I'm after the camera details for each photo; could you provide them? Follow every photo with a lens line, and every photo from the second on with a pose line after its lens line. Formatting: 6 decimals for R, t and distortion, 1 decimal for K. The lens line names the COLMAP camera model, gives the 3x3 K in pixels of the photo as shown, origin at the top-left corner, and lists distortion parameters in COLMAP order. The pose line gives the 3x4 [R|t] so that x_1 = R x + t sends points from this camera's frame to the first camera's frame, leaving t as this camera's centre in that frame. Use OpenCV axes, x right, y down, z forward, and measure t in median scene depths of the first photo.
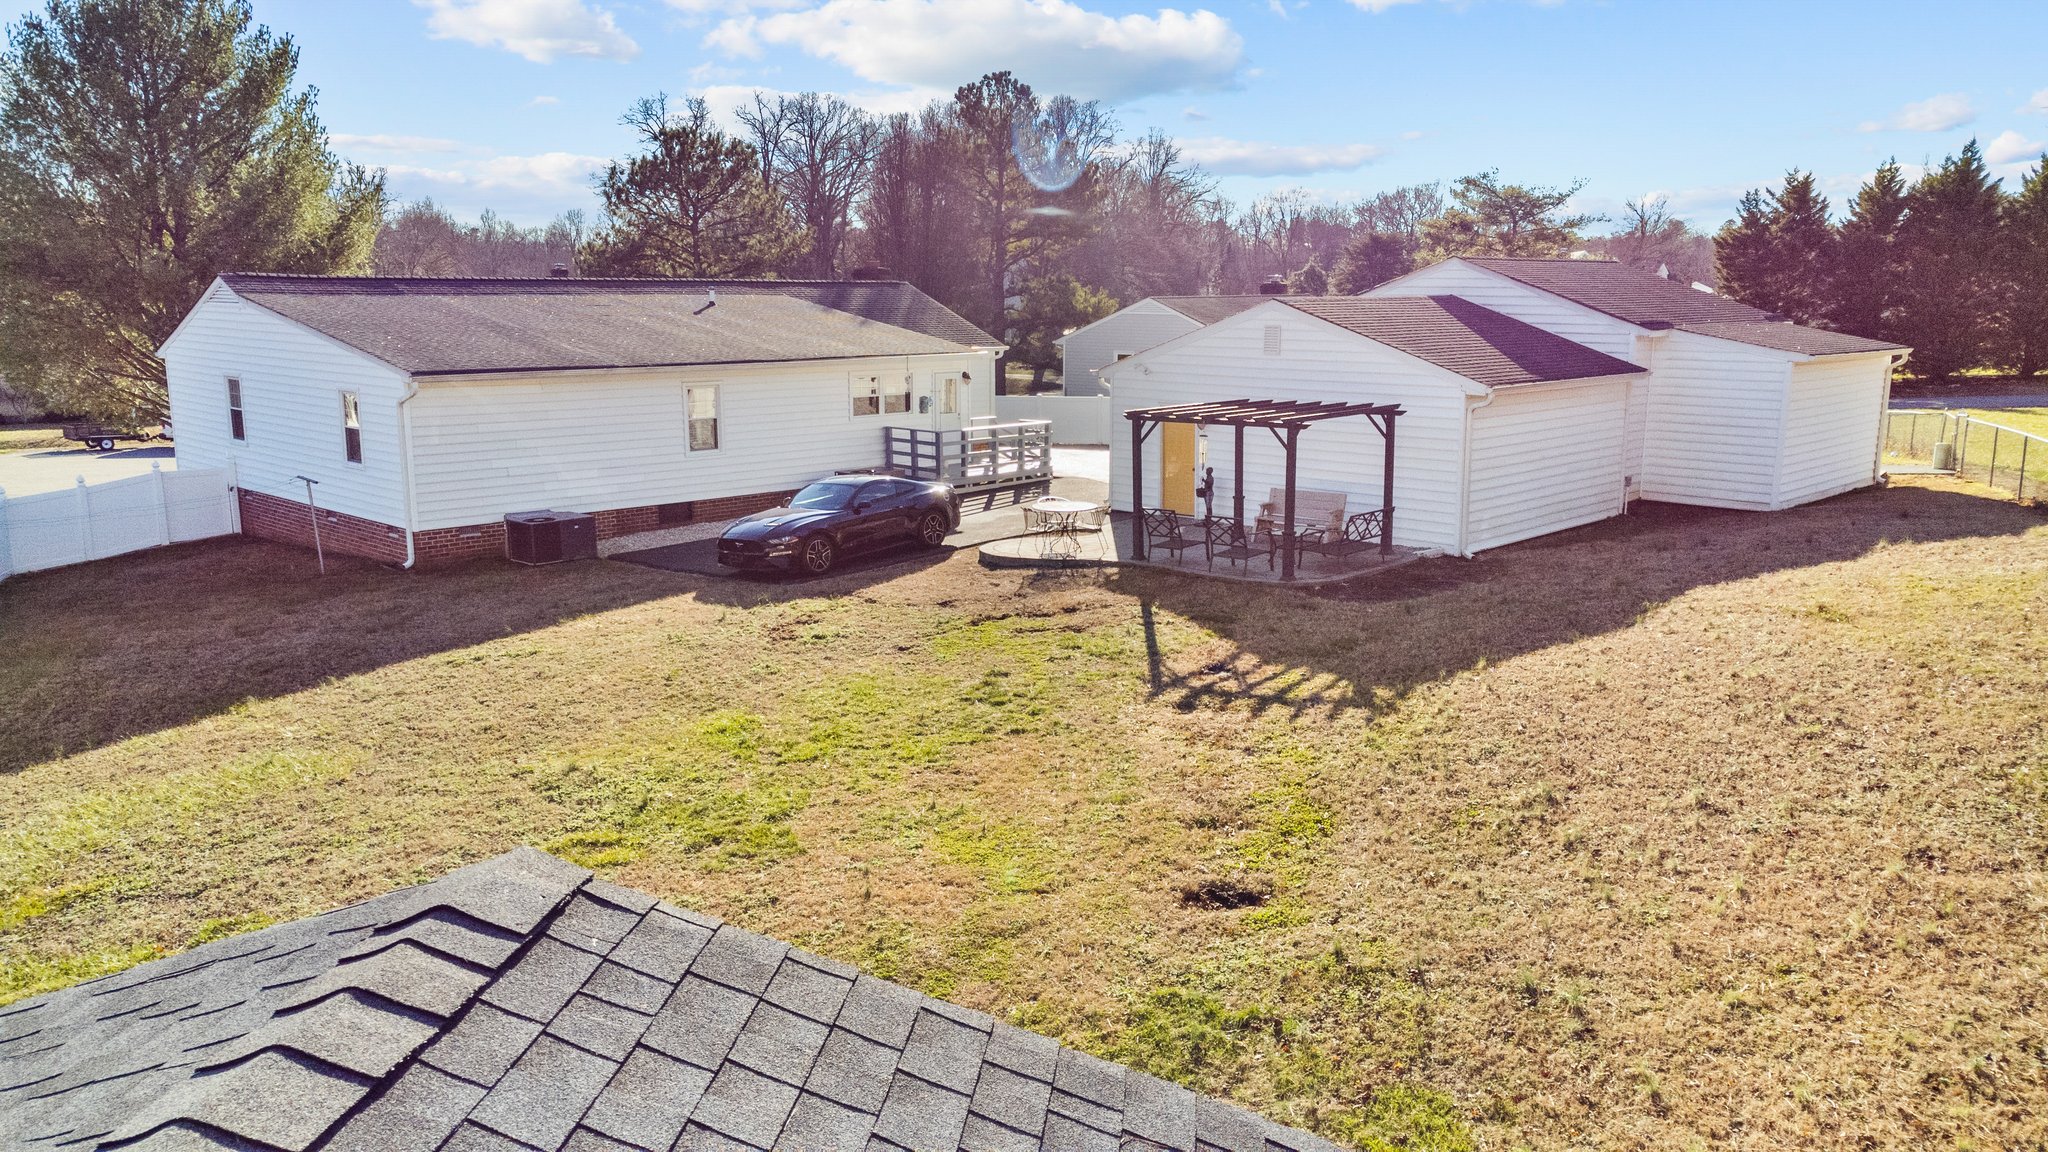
lens RADIAL K [[1527.8, 0, 1012.3], [0, 1527.8, 580.7], [0, 0, 1]] dist [0.025280, 0.037250]
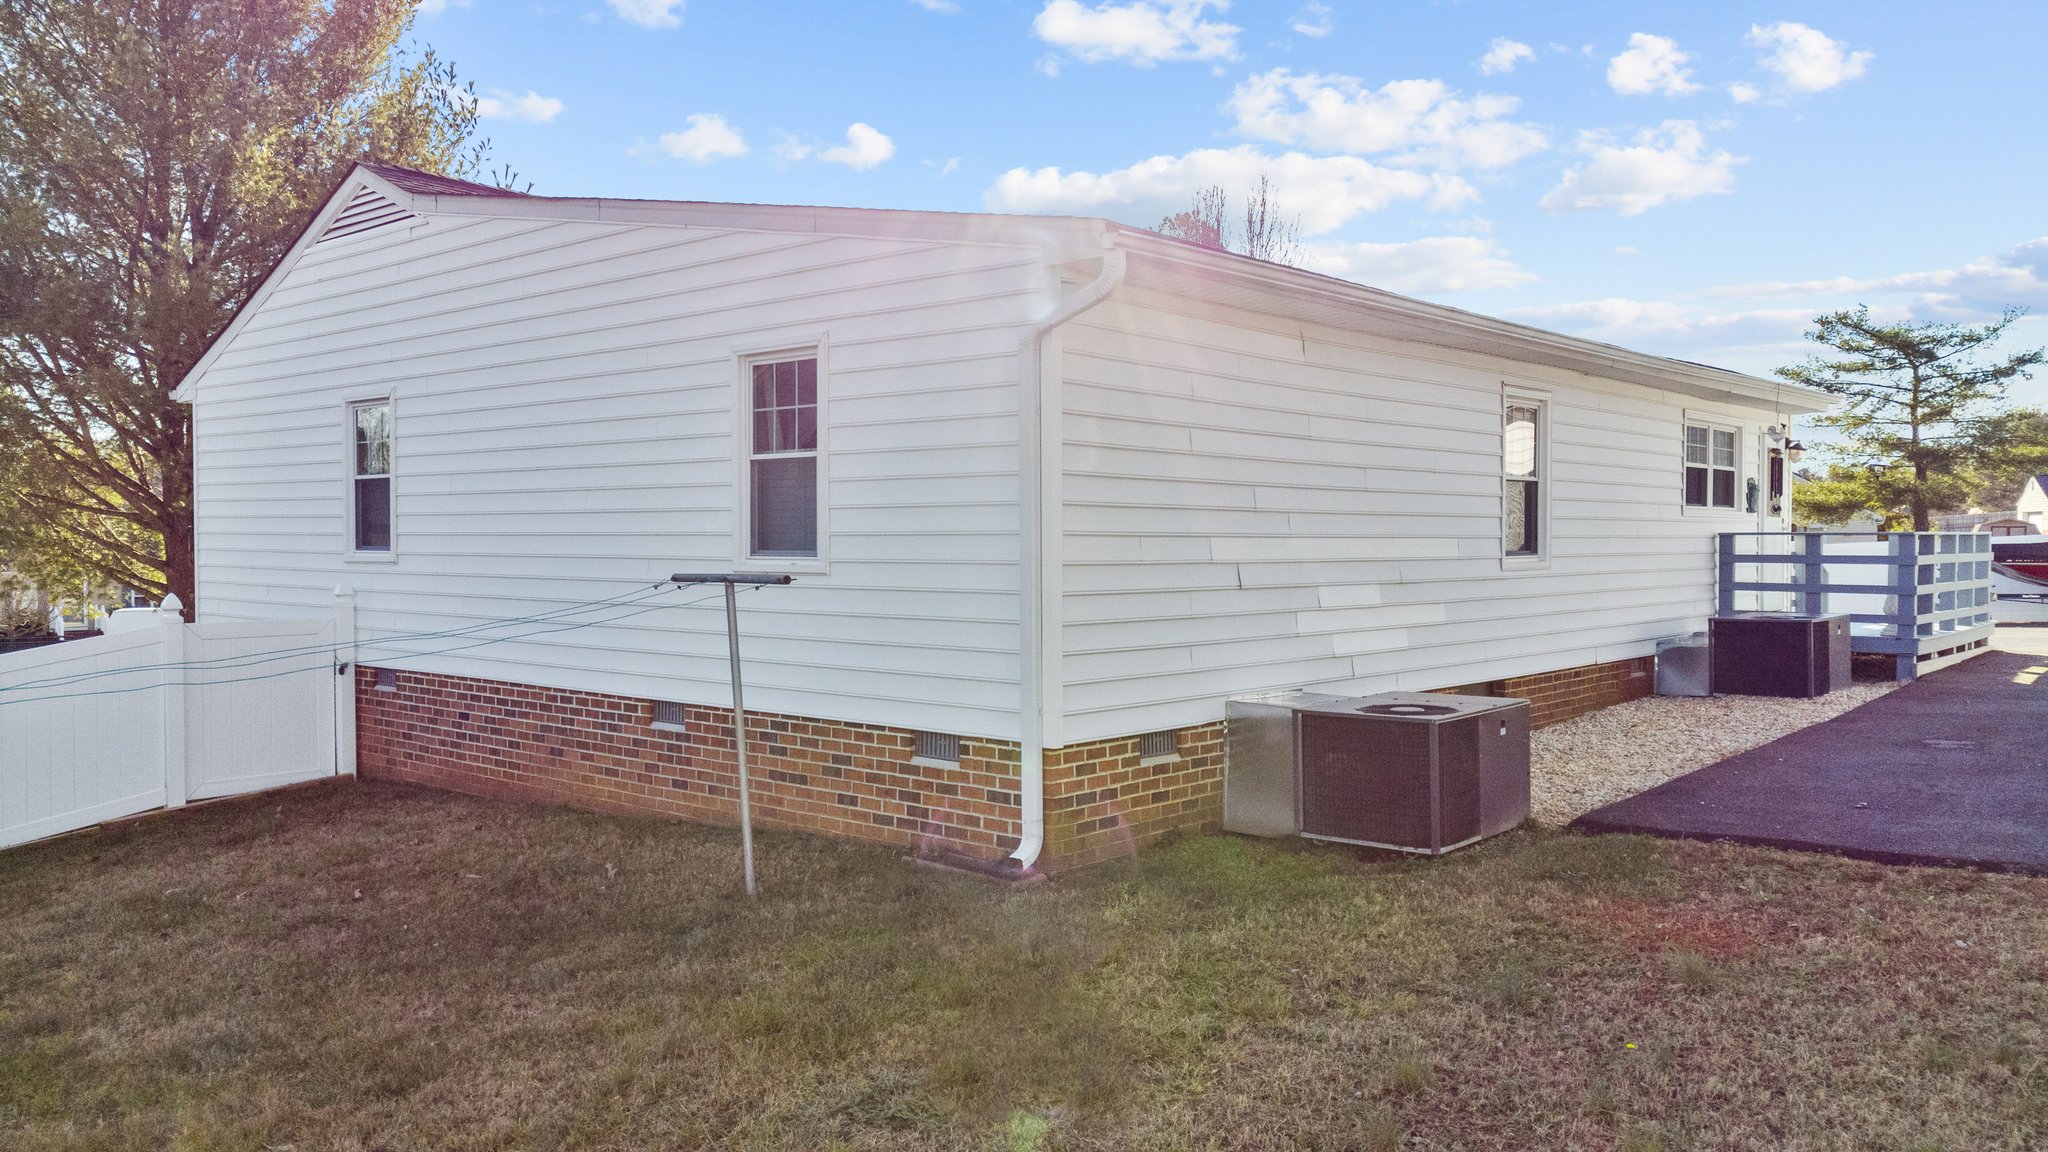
lens RADIAL K [[1527.8, 0, 1026.8], [0, 1527.8, 558.0], [0, 0, 1]] dist [0.025280, 0.037250]
pose [[0.998769, -0.005259, 0.049327, -0.348409], [0.013854, 0.984369, -0.175573, -0.013362], [-0.047633, 0.176040, 0.983230, 0.586945]]
